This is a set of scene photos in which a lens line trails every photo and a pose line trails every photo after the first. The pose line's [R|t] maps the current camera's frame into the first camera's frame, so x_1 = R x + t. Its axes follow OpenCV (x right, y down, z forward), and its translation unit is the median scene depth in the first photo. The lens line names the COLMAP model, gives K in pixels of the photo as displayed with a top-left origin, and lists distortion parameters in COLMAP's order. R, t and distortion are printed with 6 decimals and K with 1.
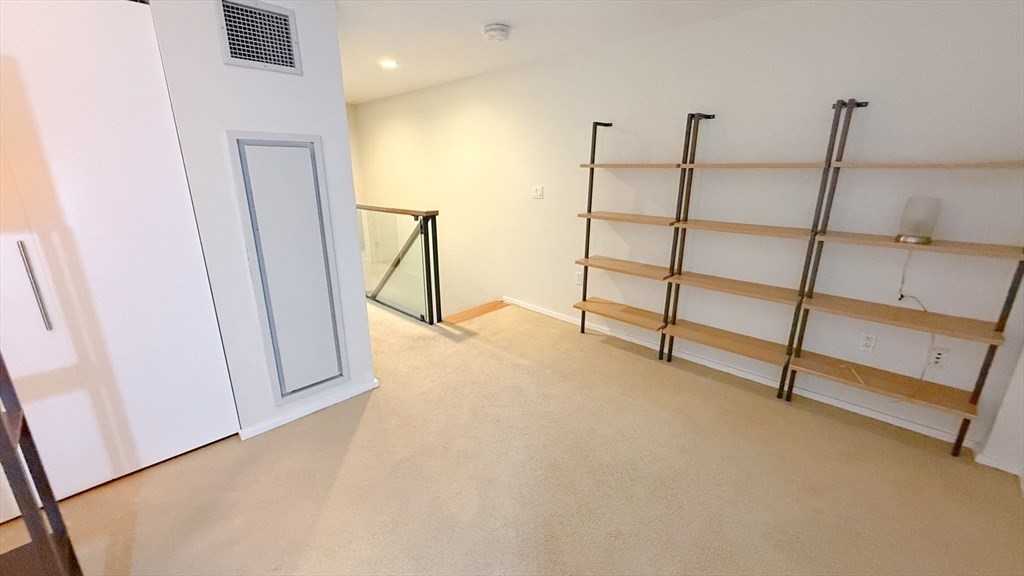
lens RADIAL K [[408.8, 0, 511.7], [0, 408.8, 288.4], [0, 0, 1]] dist [0.001736, -0.000353]
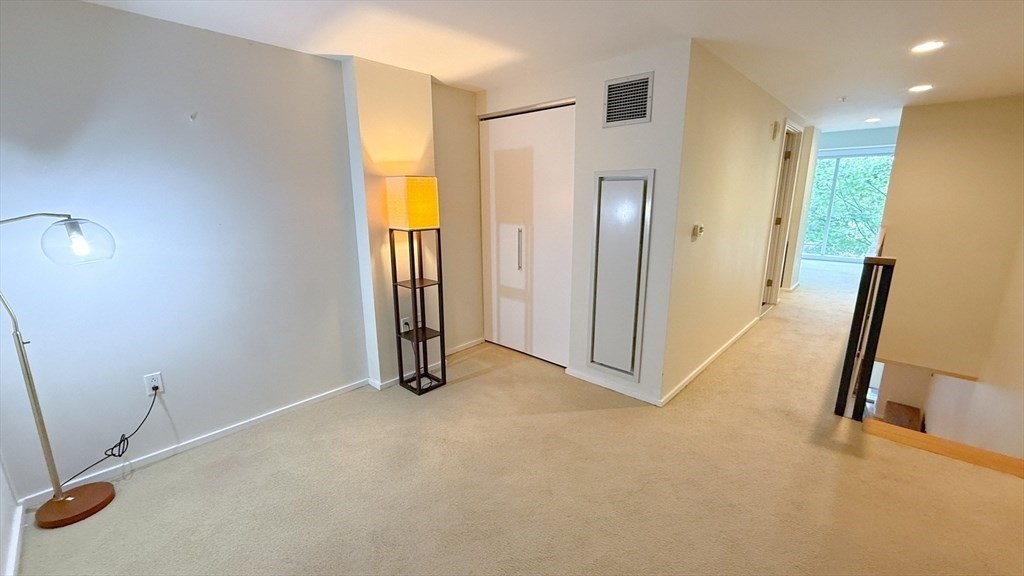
lens RADIAL K [[408.8, 0, 511.7], [0, 408.8, 288.4], [0, 0, 1]] dist [0.001736, -0.000353]
pose [[0.024307, 0.221806, -0.974788, 0.715262], [-0.280403, 0.937447, 0.206317, -0.172960], [0.959575, 0.268318, 0.084981, 0.576207]]
